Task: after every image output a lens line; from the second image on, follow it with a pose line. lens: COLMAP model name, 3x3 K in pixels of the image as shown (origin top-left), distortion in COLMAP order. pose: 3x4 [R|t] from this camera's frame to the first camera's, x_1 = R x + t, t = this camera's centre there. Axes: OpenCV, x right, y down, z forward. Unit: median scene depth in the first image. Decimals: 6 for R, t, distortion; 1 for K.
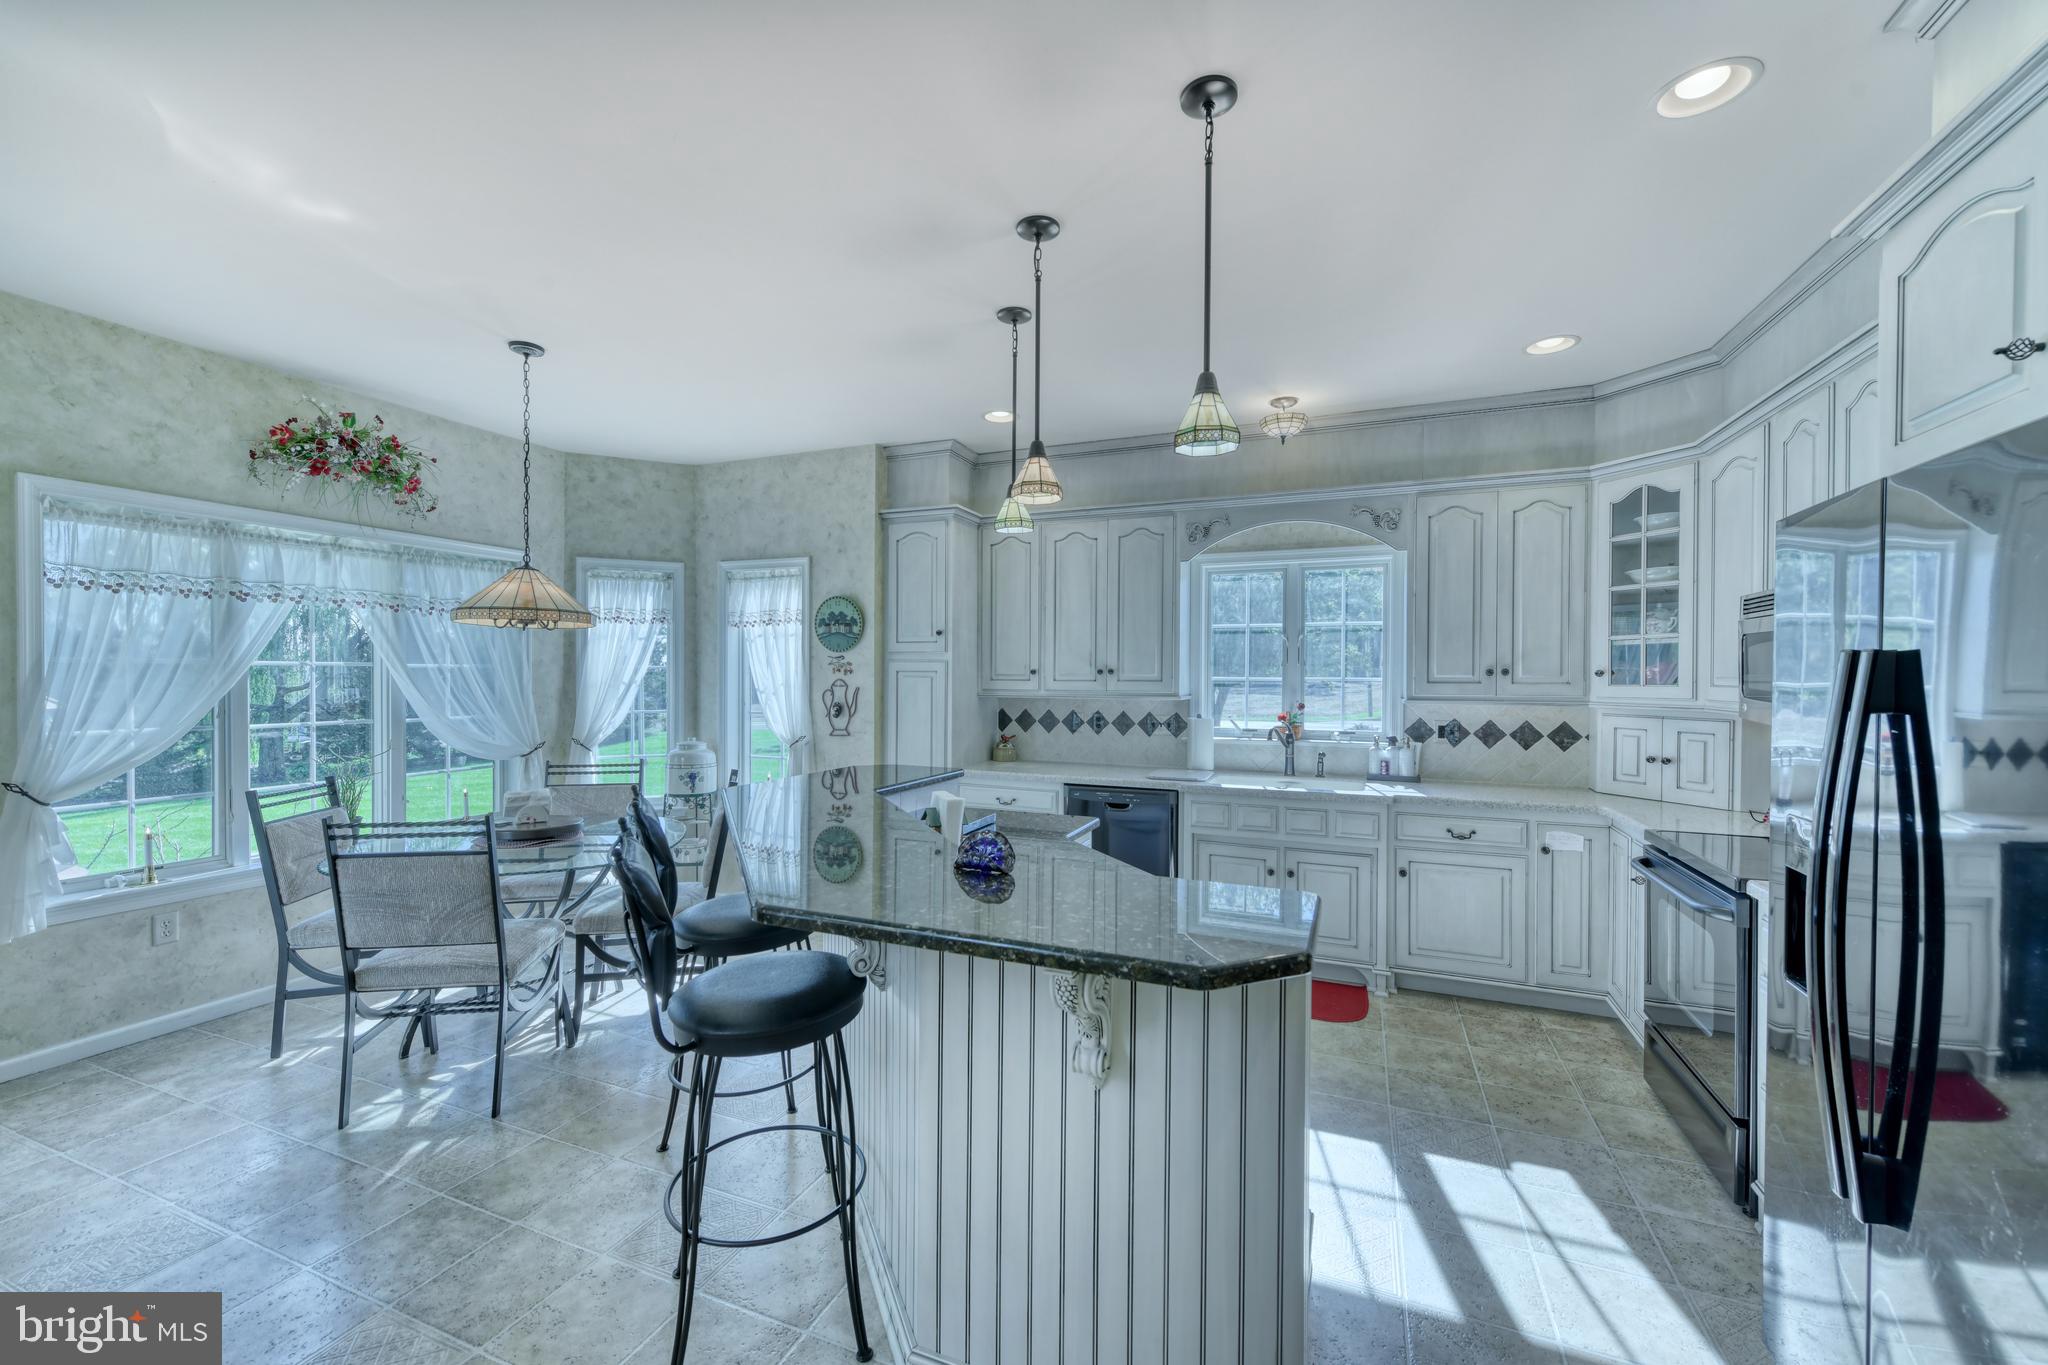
lens RADIAL K [[804.7, 0, 1035.9], [0, 804.7, 680.2], [0, 0, 1]] dist [0.007787, -0.001346]
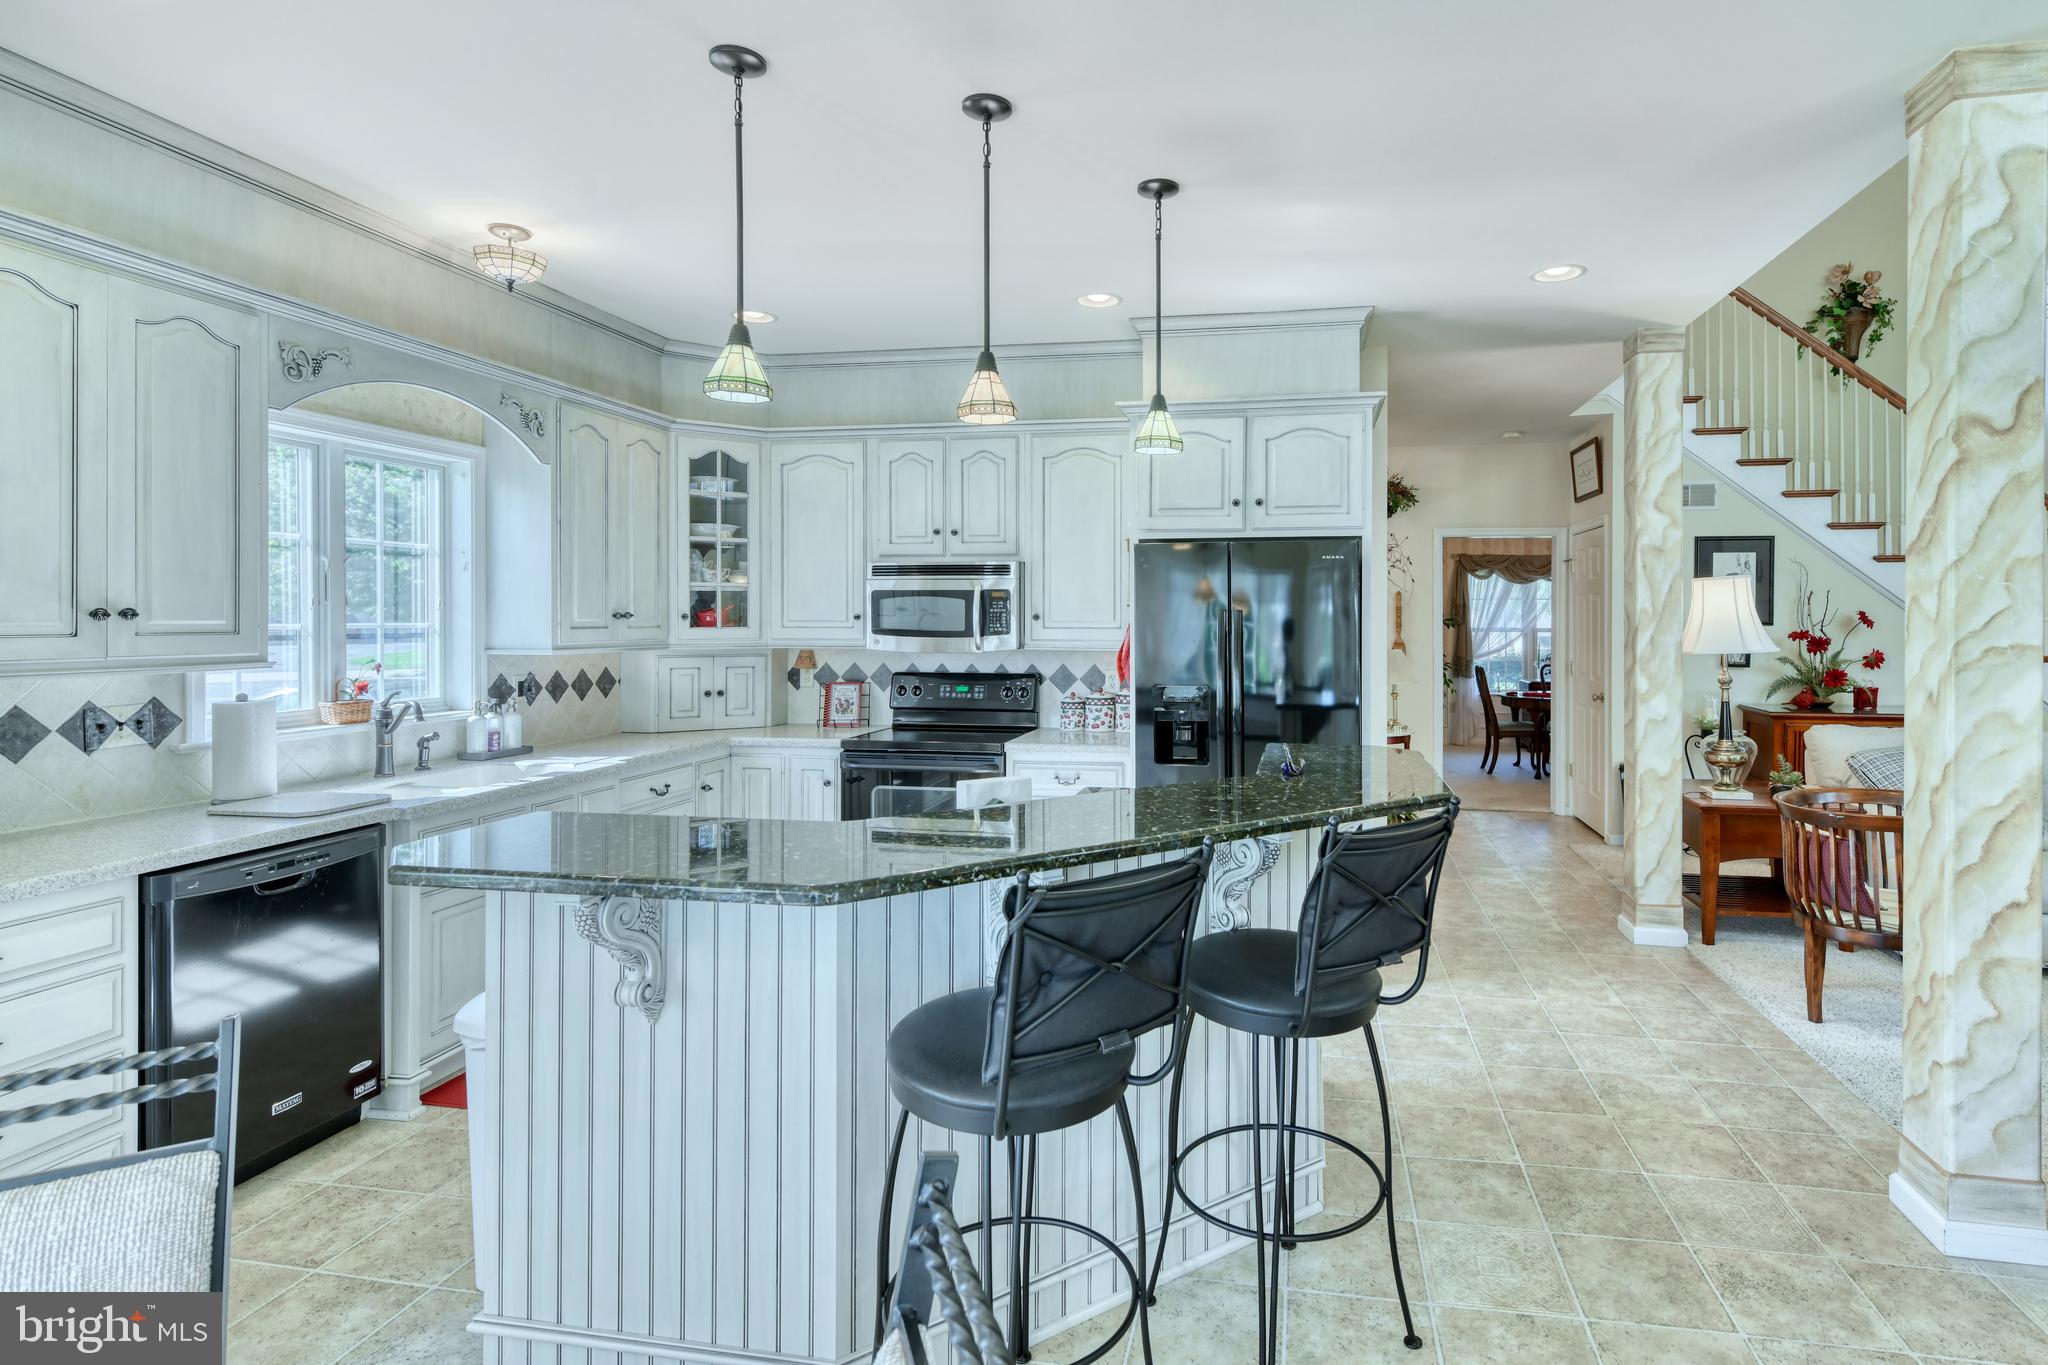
lens RADIAL K [[1020.3, 0, 1133.9], [0, 1020.3, 619.3], [0, 0, 1]] dist [0.010981, -0.000968]
pose [[-0.207513, -0.003817, 0.978225, -0.690505], [0.007706, 0.999955, 0.005536, -0.007744], [-0.978202, 0.008687, -0.207474, 0.662704]]
